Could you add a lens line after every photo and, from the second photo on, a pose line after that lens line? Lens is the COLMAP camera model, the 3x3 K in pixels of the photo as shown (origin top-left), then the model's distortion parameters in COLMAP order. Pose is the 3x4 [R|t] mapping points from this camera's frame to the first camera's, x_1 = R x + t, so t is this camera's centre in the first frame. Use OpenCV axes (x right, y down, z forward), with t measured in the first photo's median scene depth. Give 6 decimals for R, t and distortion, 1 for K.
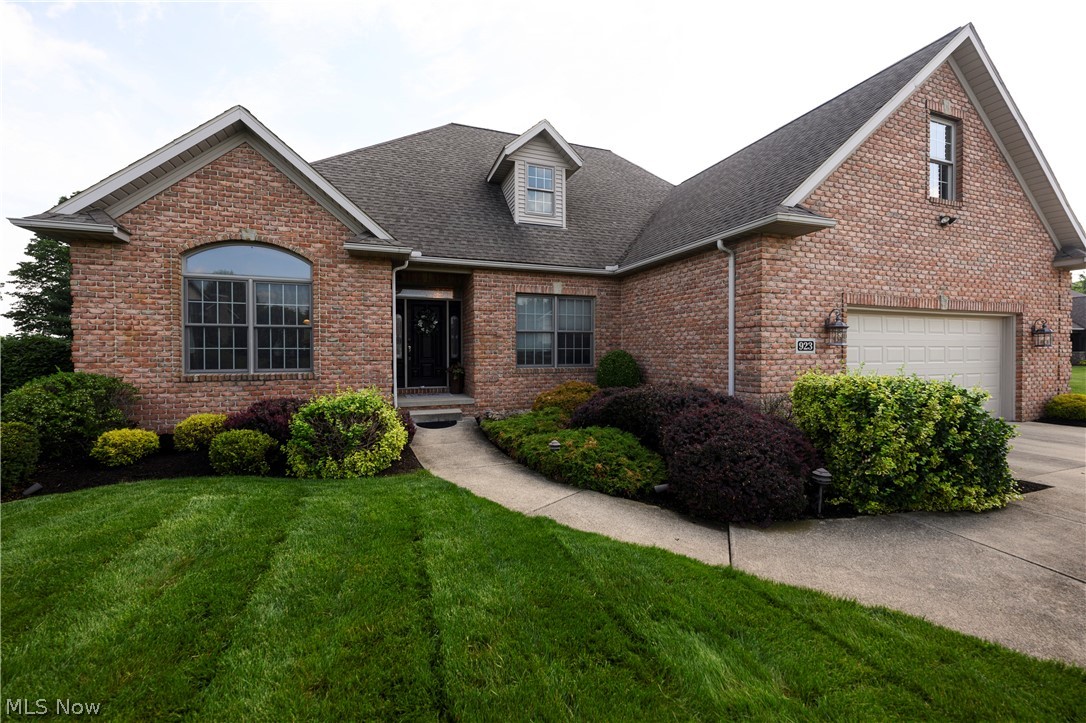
lens RADIAL K [[427.6, 0, 543.0], [0, 427.6, 361.5], [0, 0, 1]] dist [-0.000661, -0.000119]
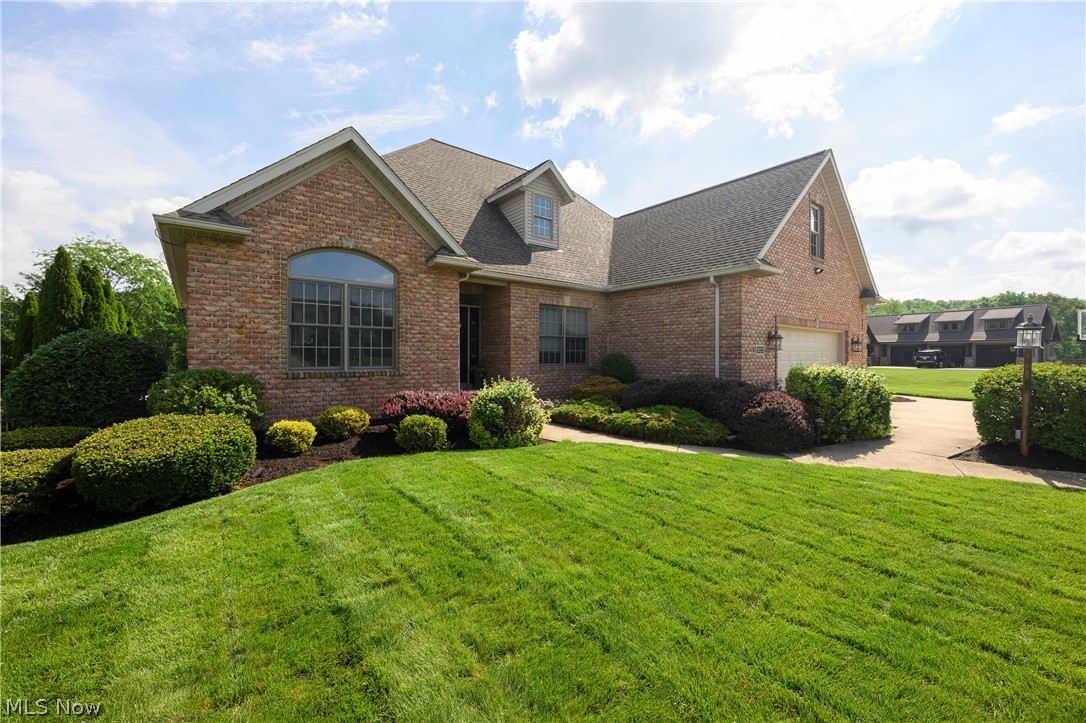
lens RADIAL K [[433.9, 0, 531.9], [0, 433.9, 359.5], [0, 0, 1]] dist [-0.000785, -0.000082]
pose [[0.950369, 0.002567, 0.311114, -0.573483], [0.001571, 0.999914, -0.013049, 0.015074], [-0.311121, 0.012890, 0.950283, -0.186989]]
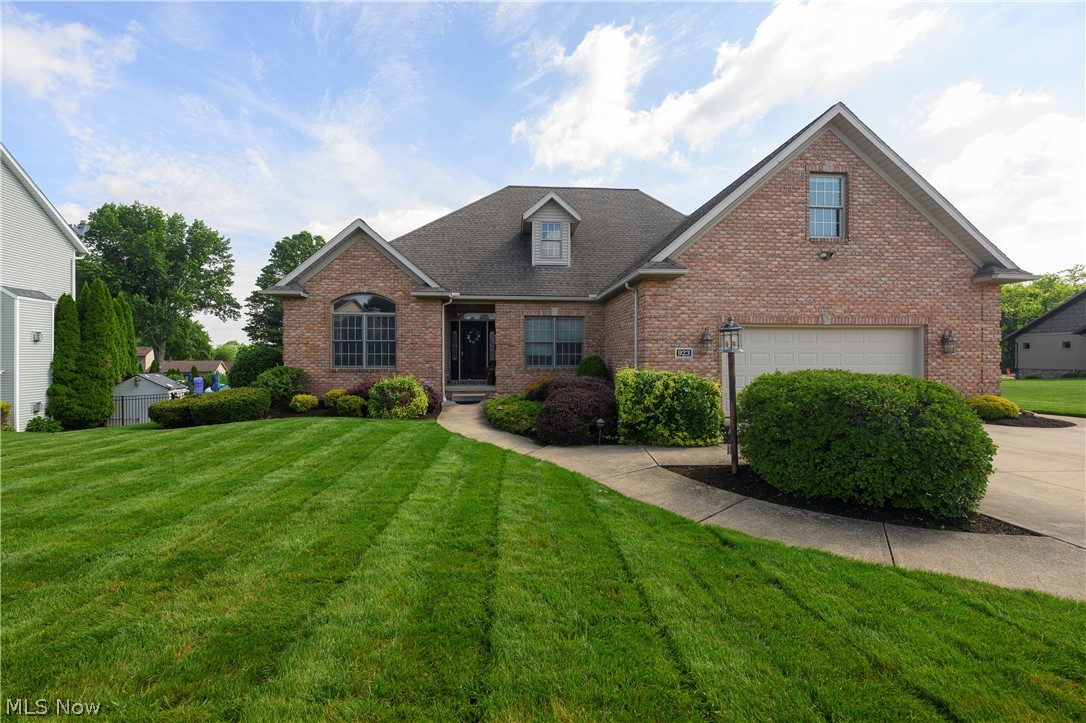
lens RADIAL K [[430.8, 0, 550.7], [0, 430.8, 362.9], [0, 0, 1]] dist [0.000115, -0.000022]
pose [[0.963045, 0.007155, -0.269245, 0.522225], [-0.008823, 0.999949, -0.004987, 0.008331], [0.269196, 0.007178, 0.963059, -0.487992]]
